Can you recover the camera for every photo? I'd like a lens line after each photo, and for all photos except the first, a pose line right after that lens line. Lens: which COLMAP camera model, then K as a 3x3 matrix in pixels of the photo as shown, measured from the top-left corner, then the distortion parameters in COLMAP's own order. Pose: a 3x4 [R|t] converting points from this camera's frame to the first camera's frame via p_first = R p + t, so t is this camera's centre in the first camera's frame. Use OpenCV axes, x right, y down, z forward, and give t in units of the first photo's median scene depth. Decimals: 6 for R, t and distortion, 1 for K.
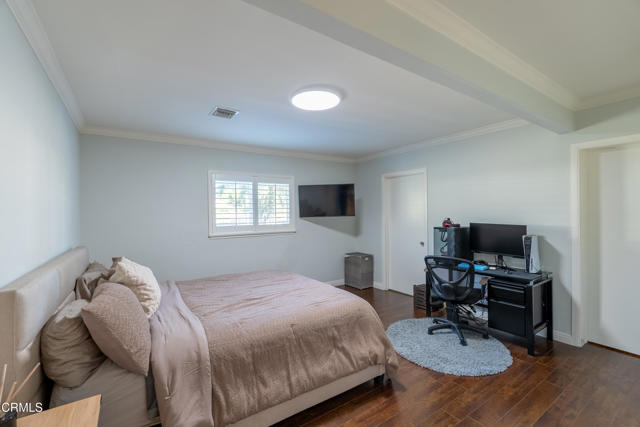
lens RADIAL K [[283.5, 0, 320.0], [0, 283.5, 213.1], [0, 0, 1]] dist [0.000099, -0.000382]
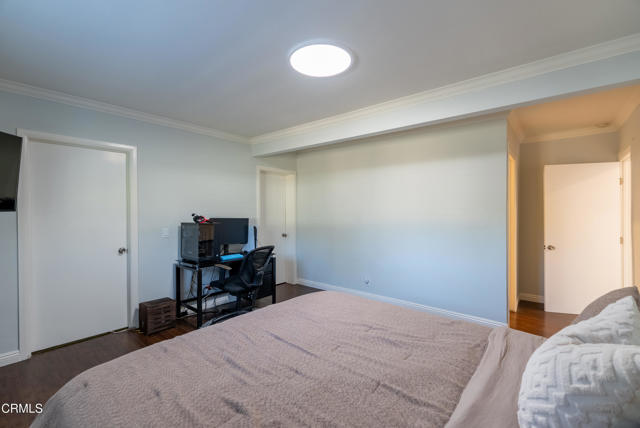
lens RADIAL K [[283.5, 0, 319.7], [0, 283.5, 212.5], [0, 0, 1]] dist [0.000099, -0.000382]
pose [[-0.287941, 0.010990, 0.957585, -0.538836], [0.016790, 0.999838, -0.006427, 0.030118], [-0.957501, 0.014227, -0.288079, 0.852432]]
